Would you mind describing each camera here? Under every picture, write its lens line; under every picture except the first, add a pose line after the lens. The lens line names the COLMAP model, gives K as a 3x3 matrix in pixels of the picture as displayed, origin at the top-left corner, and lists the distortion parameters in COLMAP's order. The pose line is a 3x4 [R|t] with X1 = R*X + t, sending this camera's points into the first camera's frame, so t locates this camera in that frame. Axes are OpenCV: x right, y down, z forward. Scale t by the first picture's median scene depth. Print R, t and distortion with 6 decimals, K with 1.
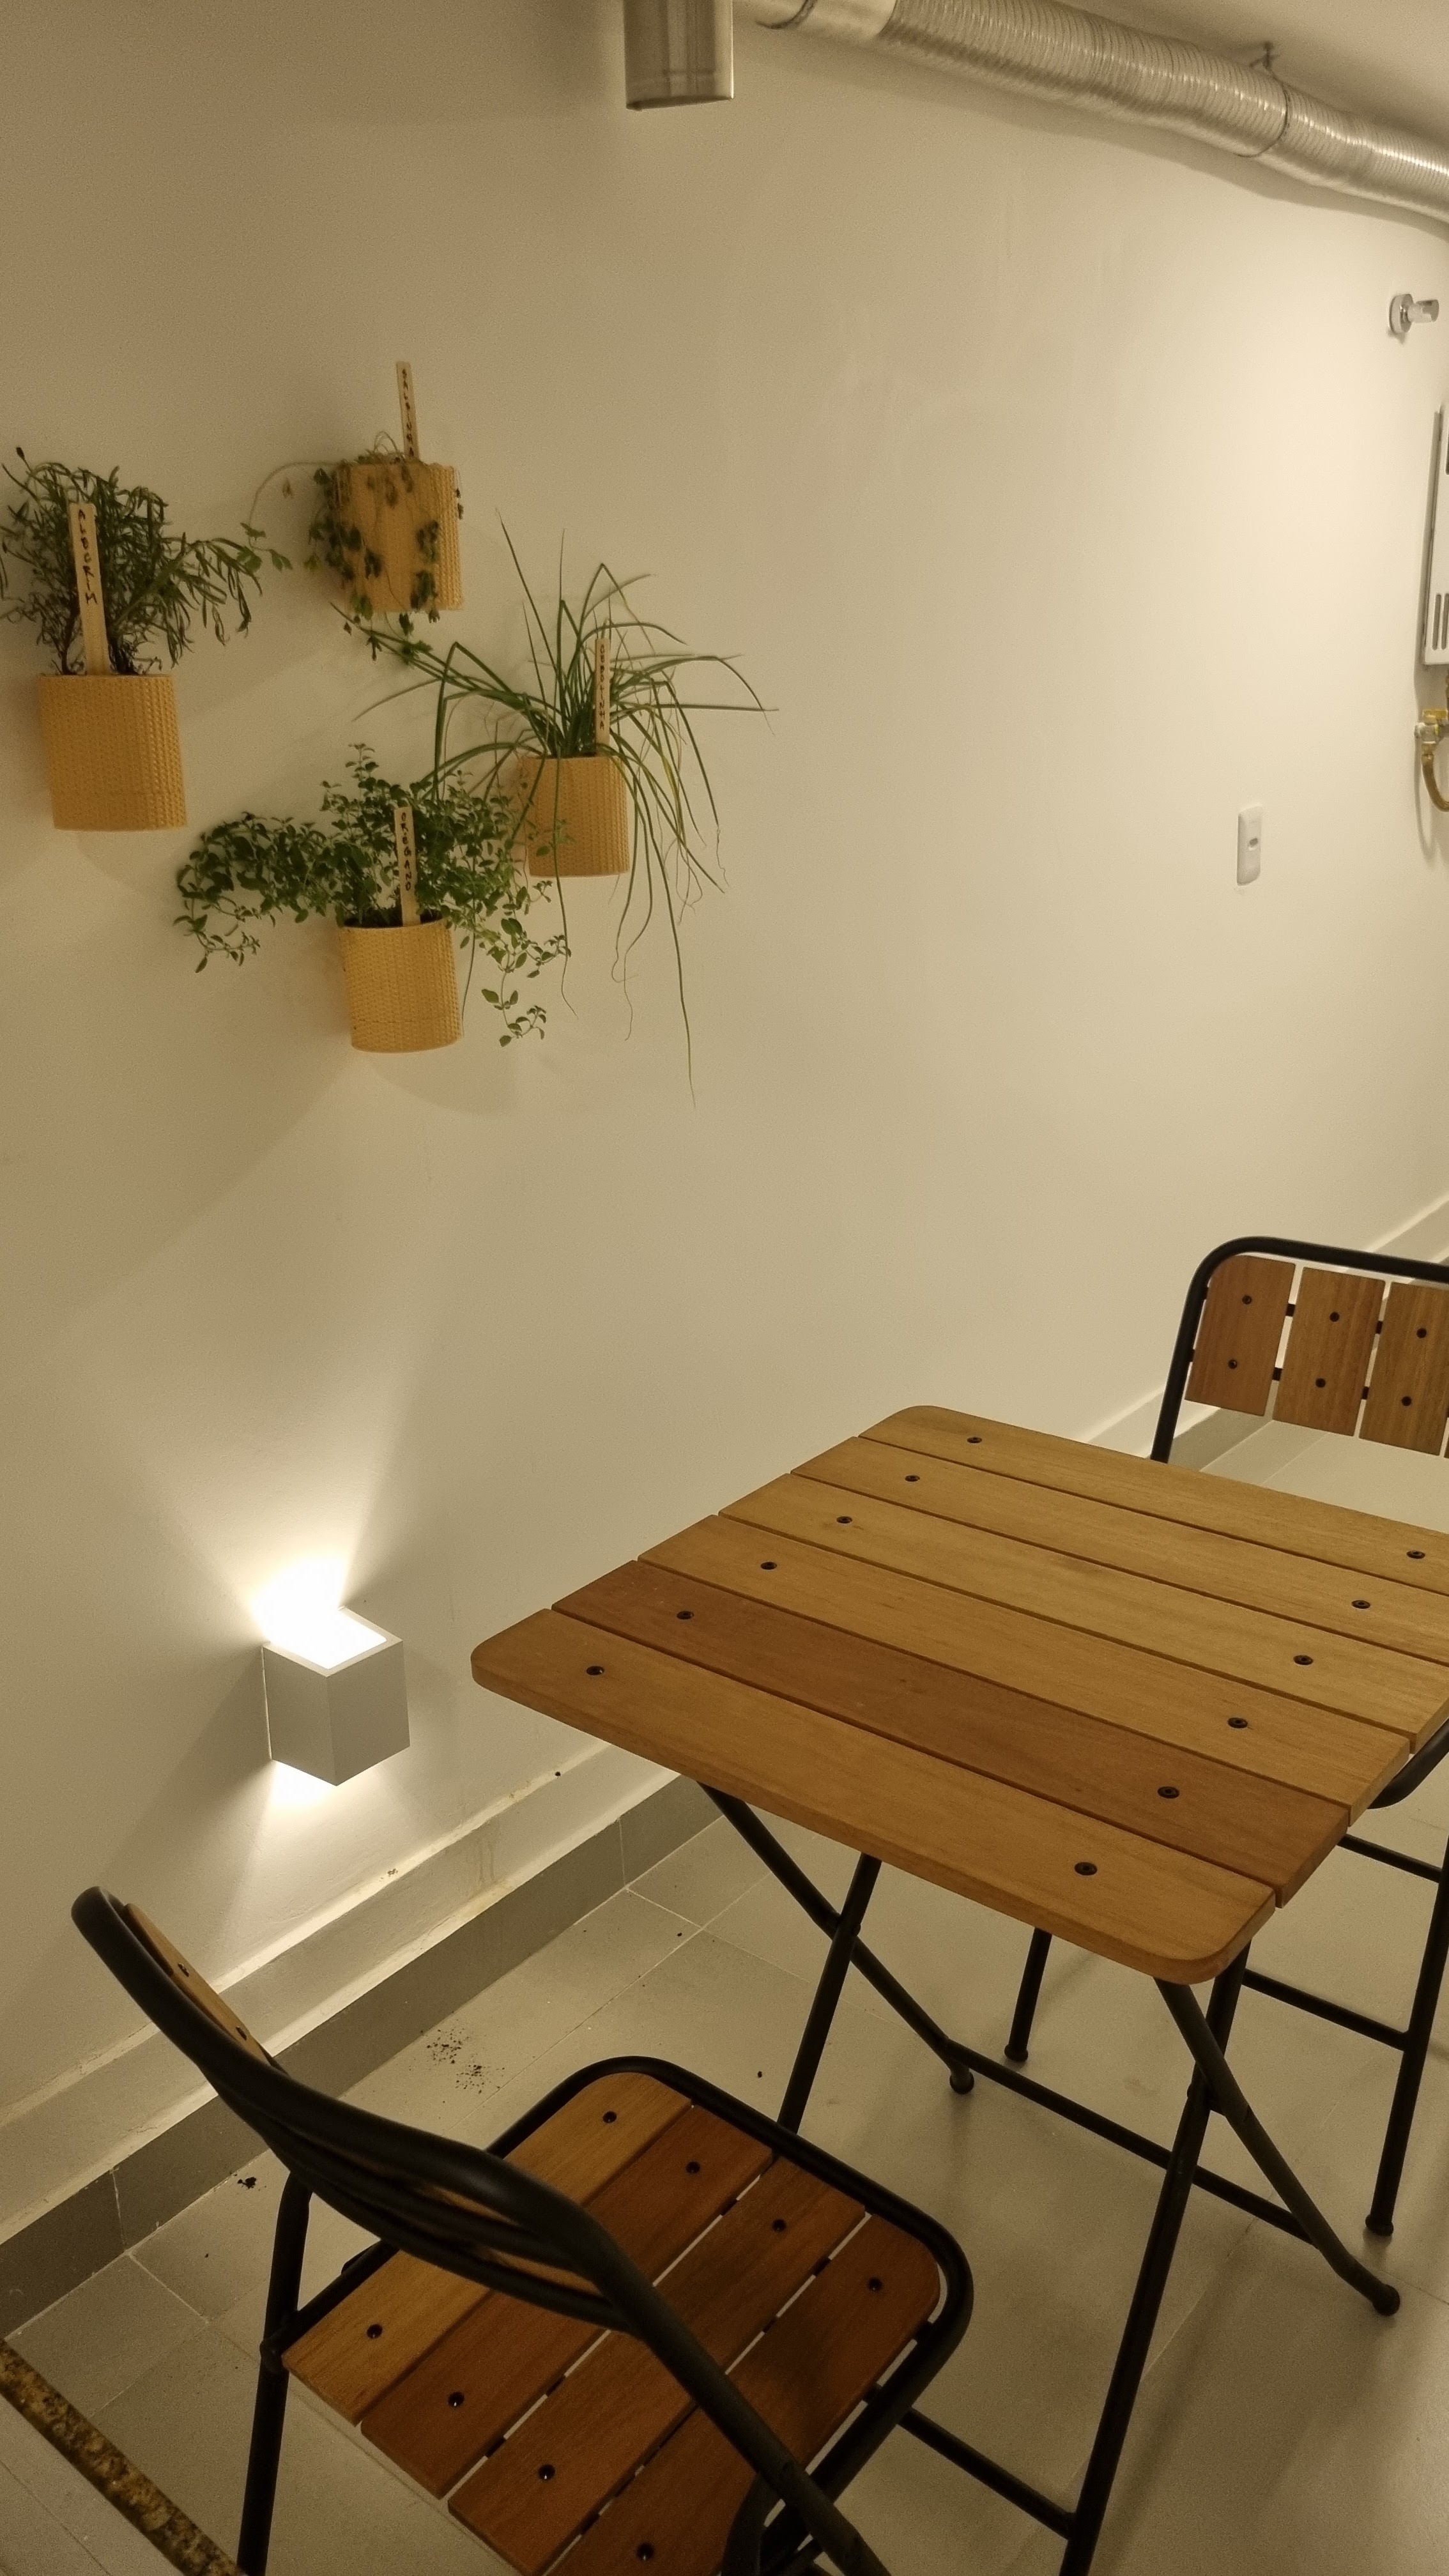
lens RADIAL K [[1886.2, 0, 694.0], [0, 1886.2, 1281.3], [0, 0, 1]] dist [0.019528, -0.000721]
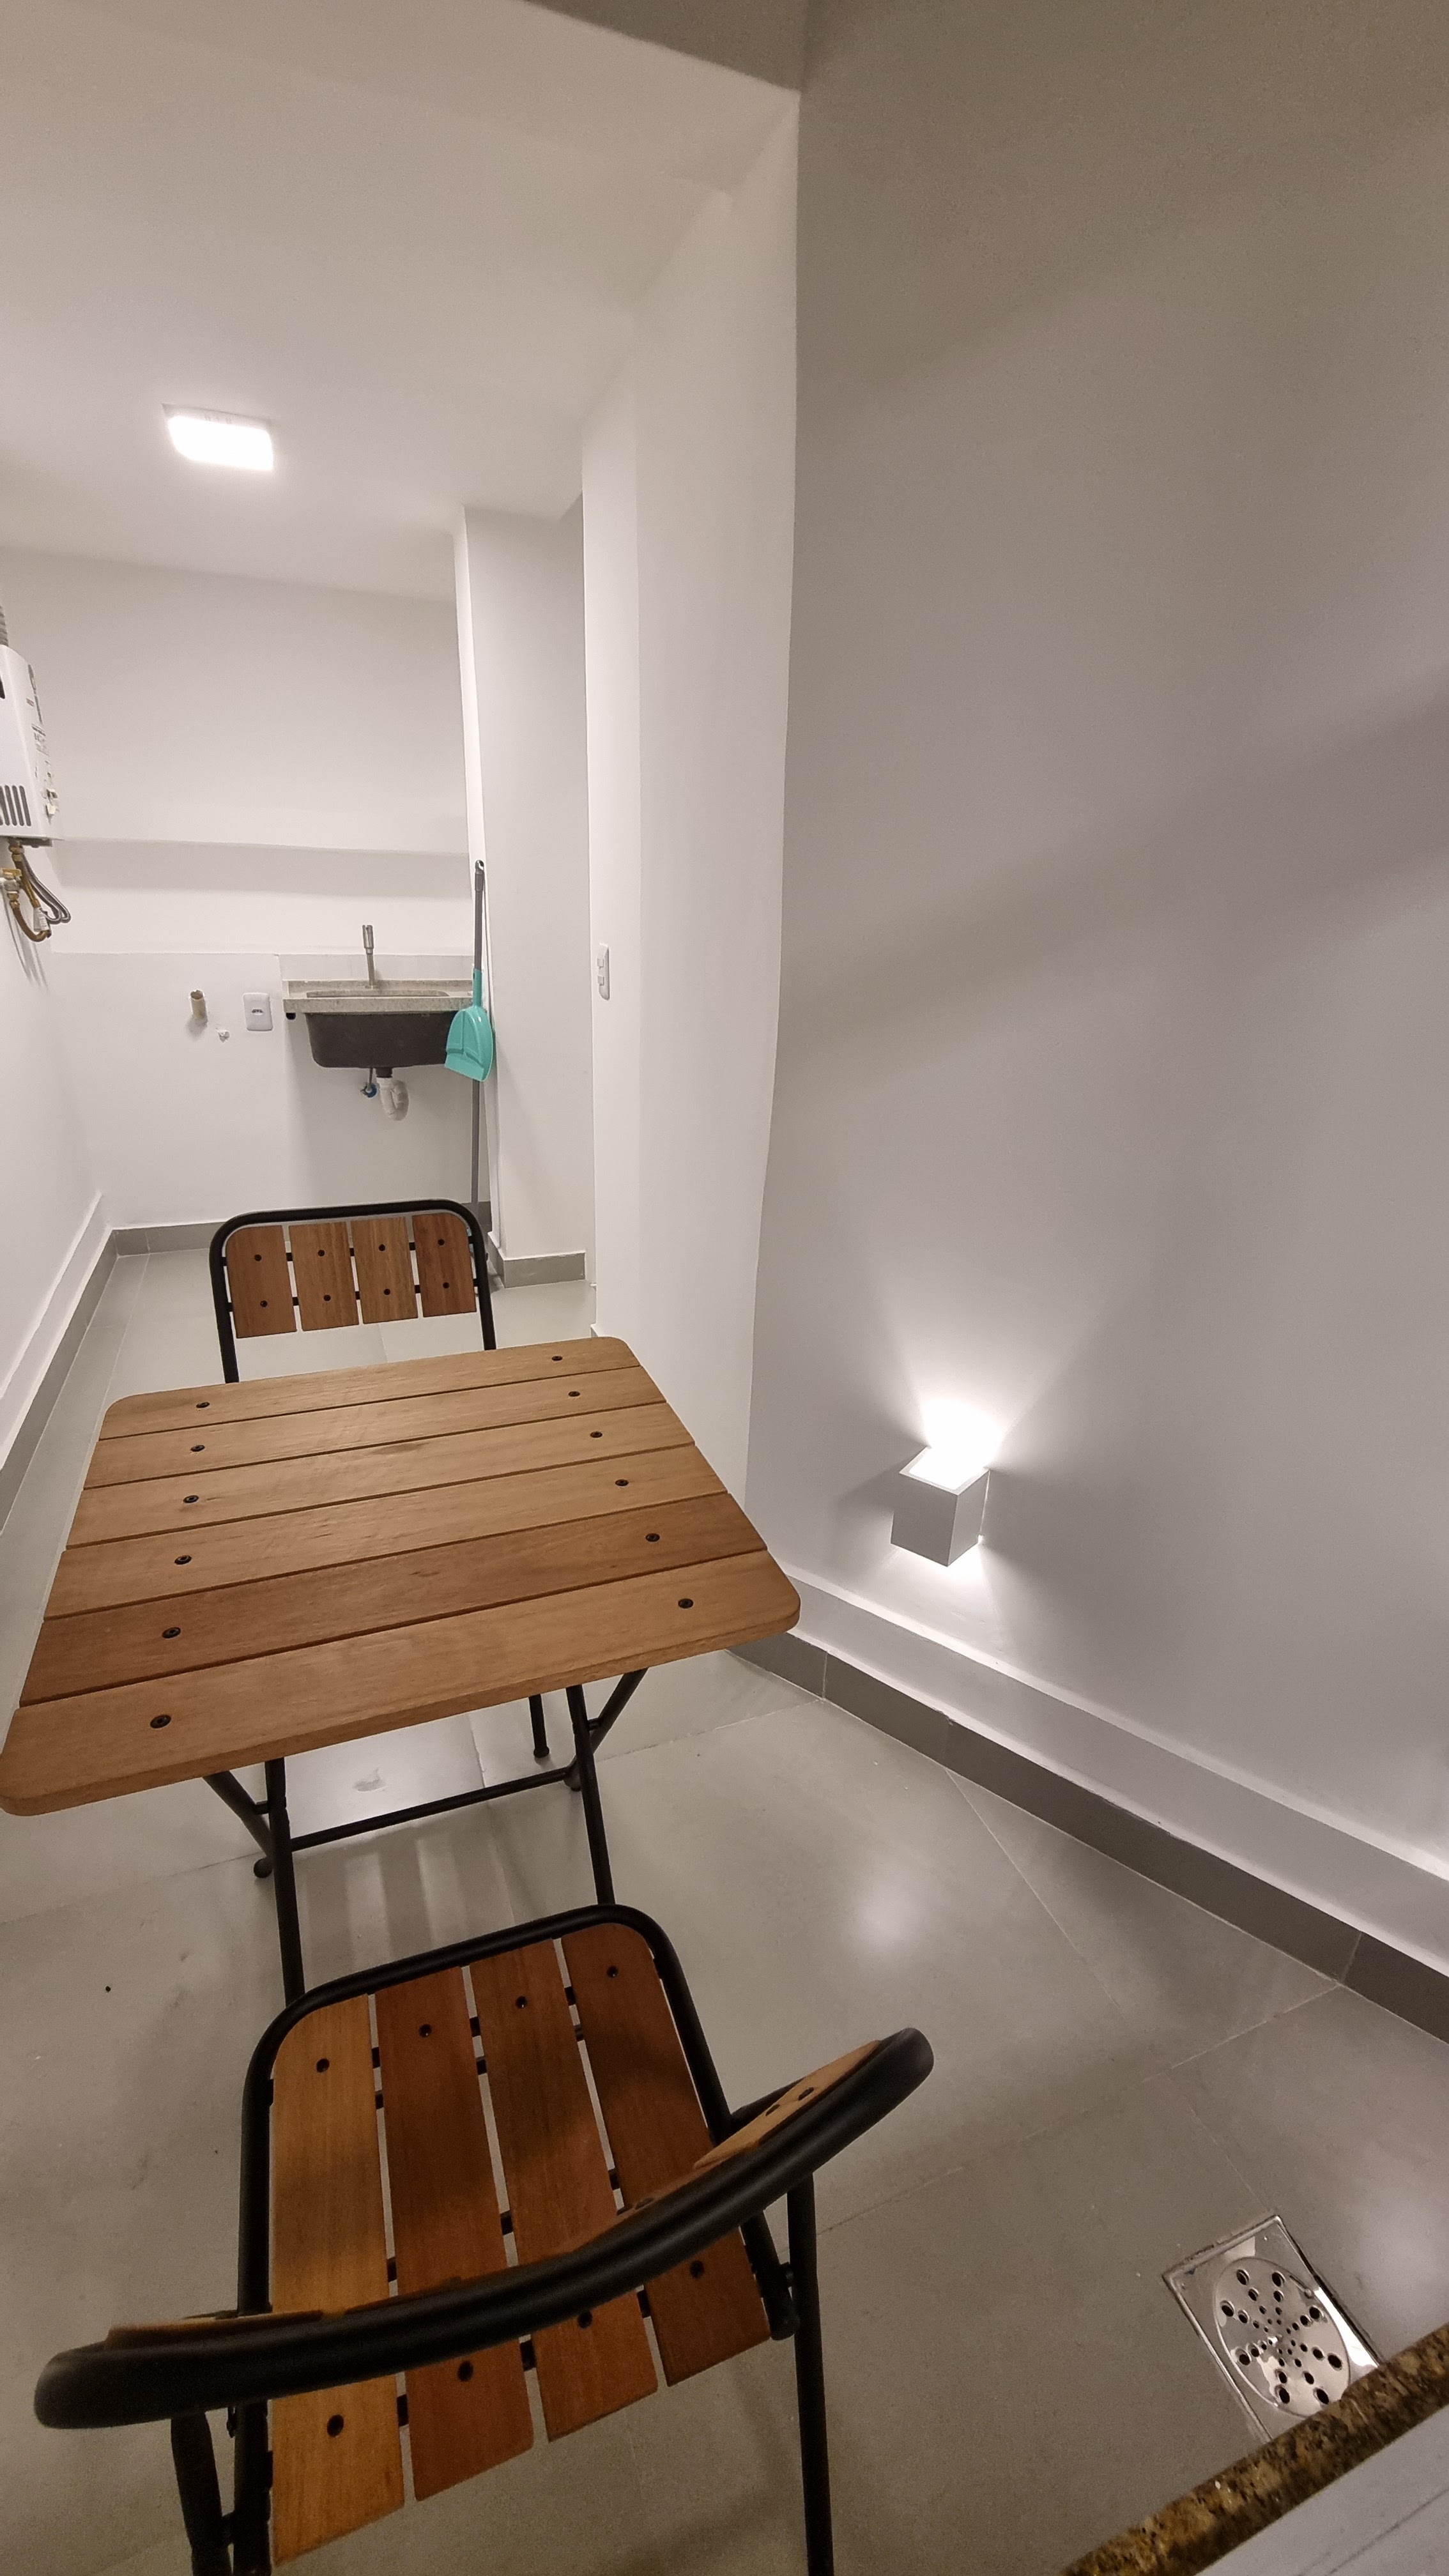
lens RADIAL K [[1047.8, 0, 725.1], [0, 1047.8, 1314.4], [0, 0, 1]] dist [0.000096, -0.000027]
pose [[0.479749, -0.287339, 0.829022, -0.242600], [0.225414, 0.953505, 0.200040, -0.033418], [-0.847956, 0.090904, 0.522213, 0.346487]]
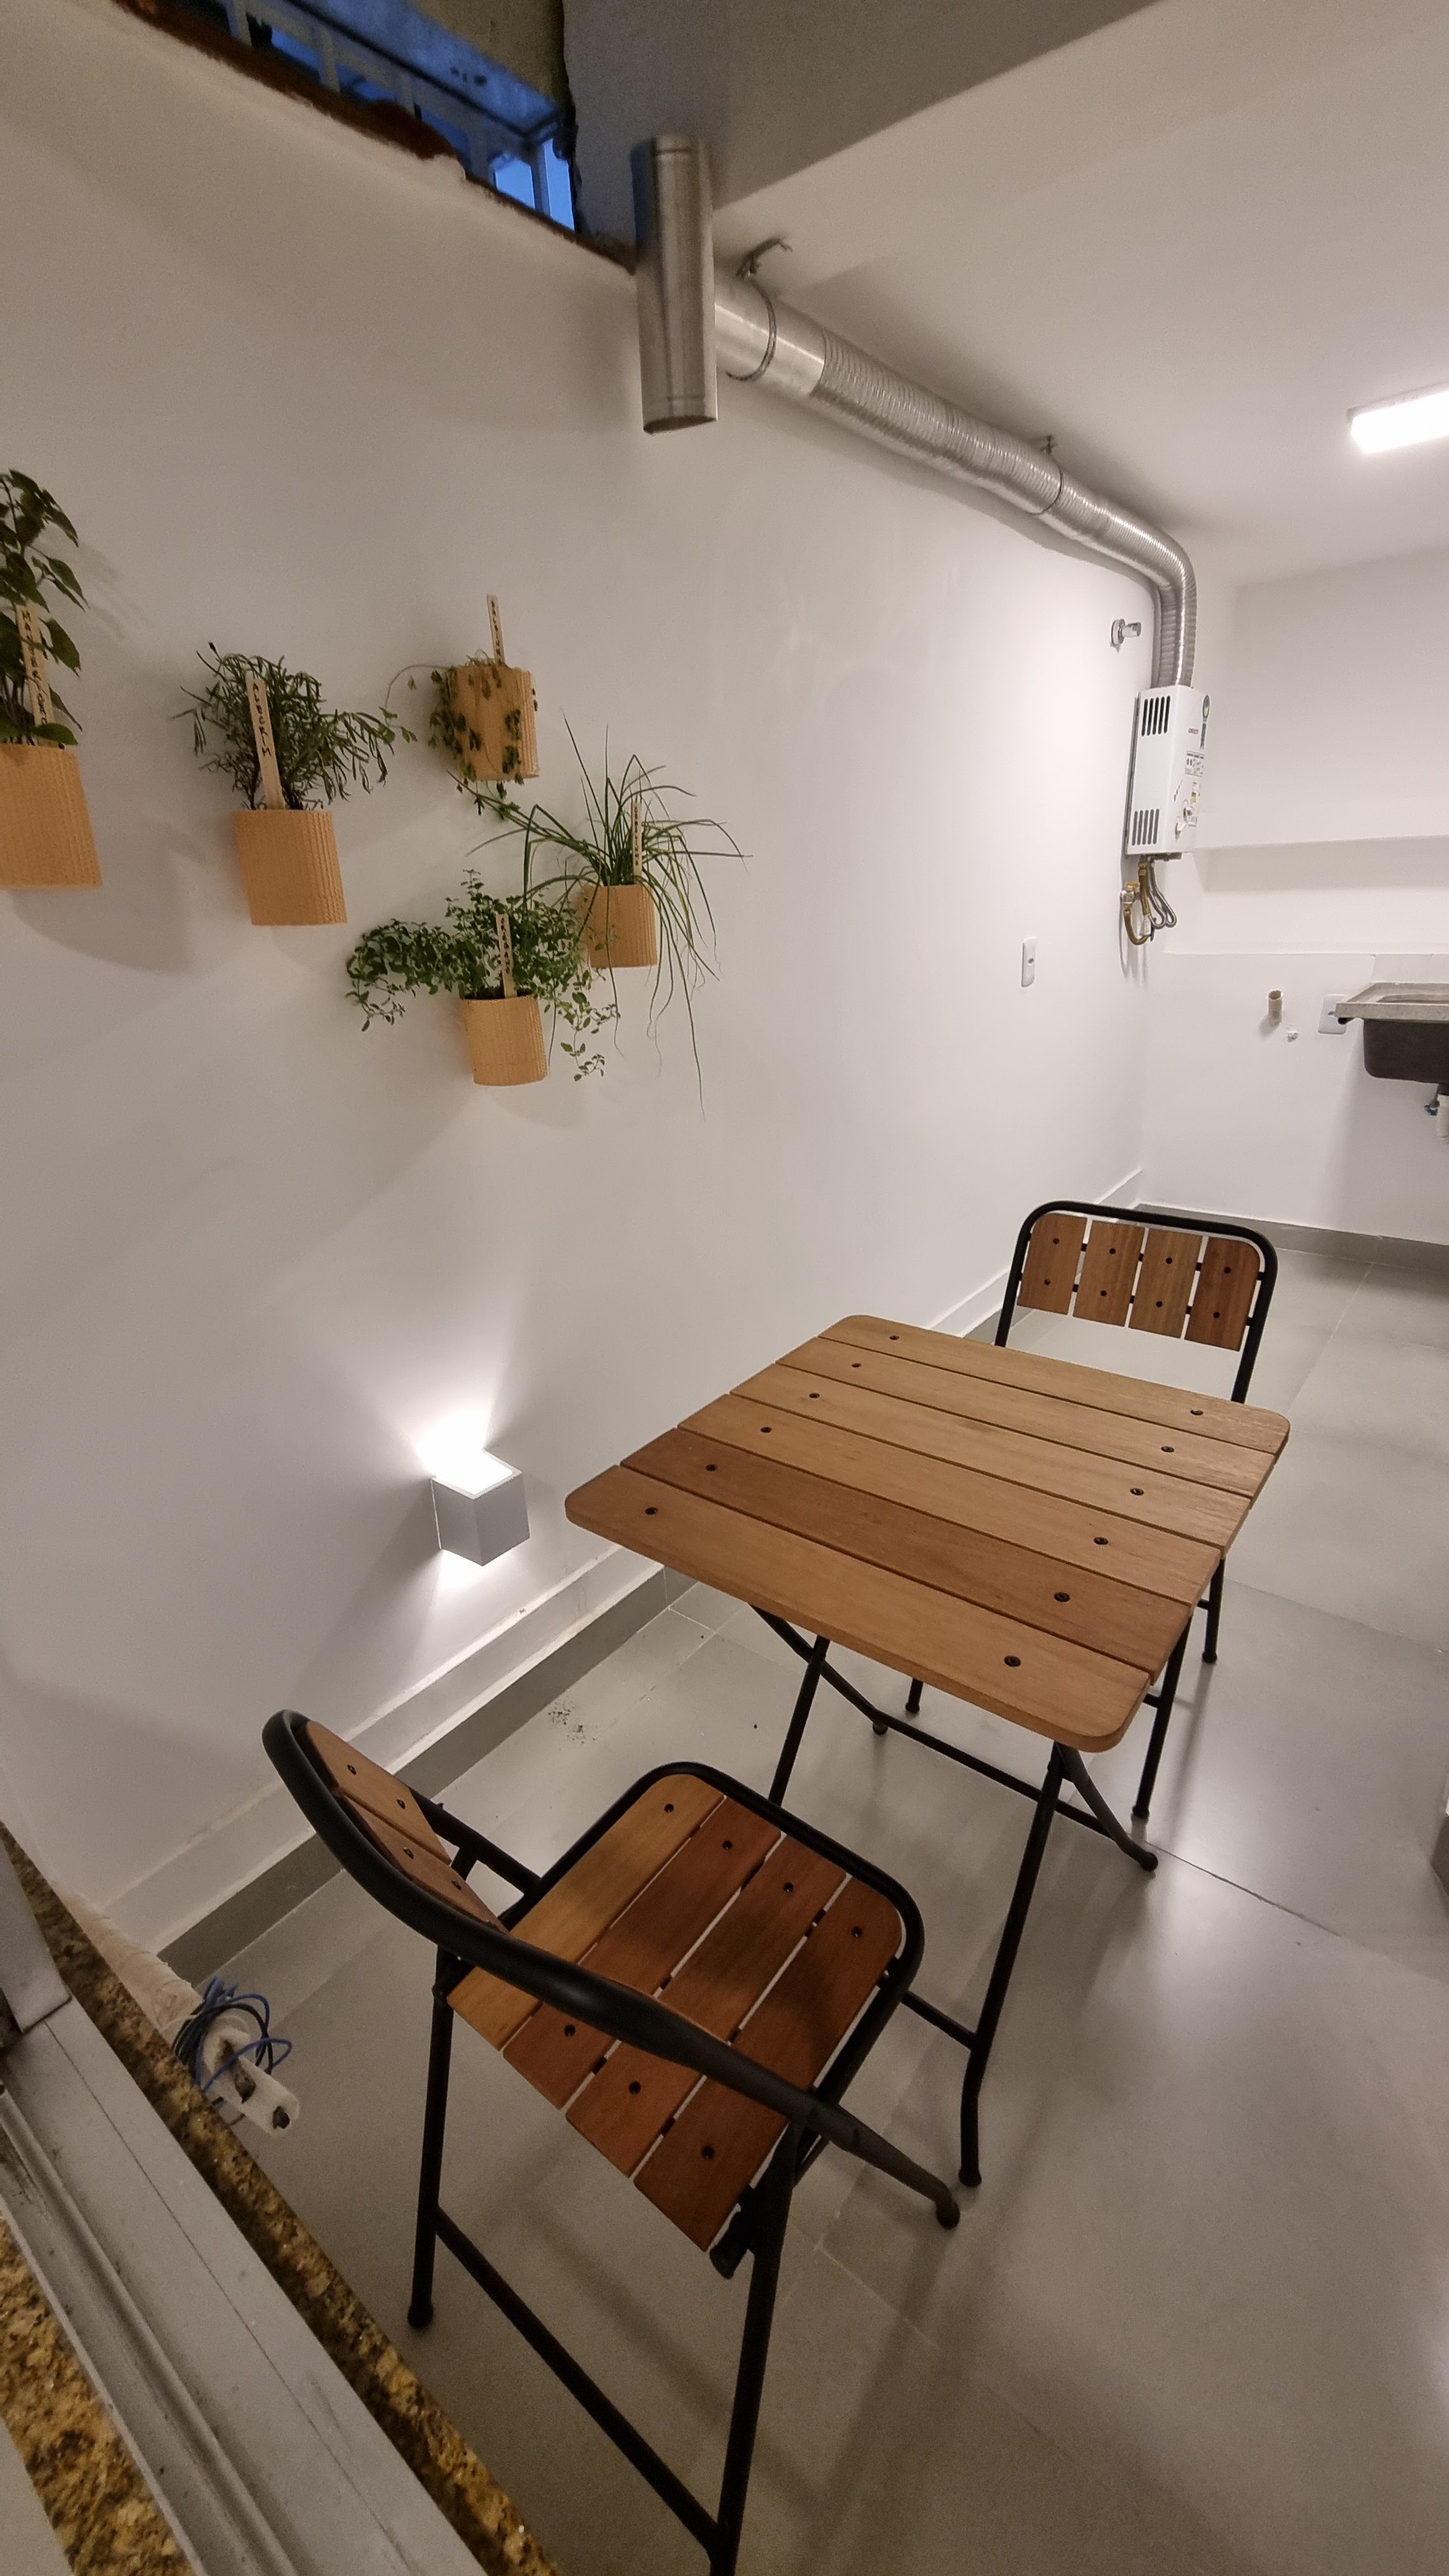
lens RADIAL K [[1032.3, 0, 730.8], [0, 1032.3, 1310.6], [0, 0, 1]] dist [-0.000684, 0.000006]
pose [[0.999040, -0.021311, 0.038285, -0.014910], [0.018250, 0.996739, 0.078601, -0.006045], [-0.039835, -0.077826, 0.996171, 0.175897]]
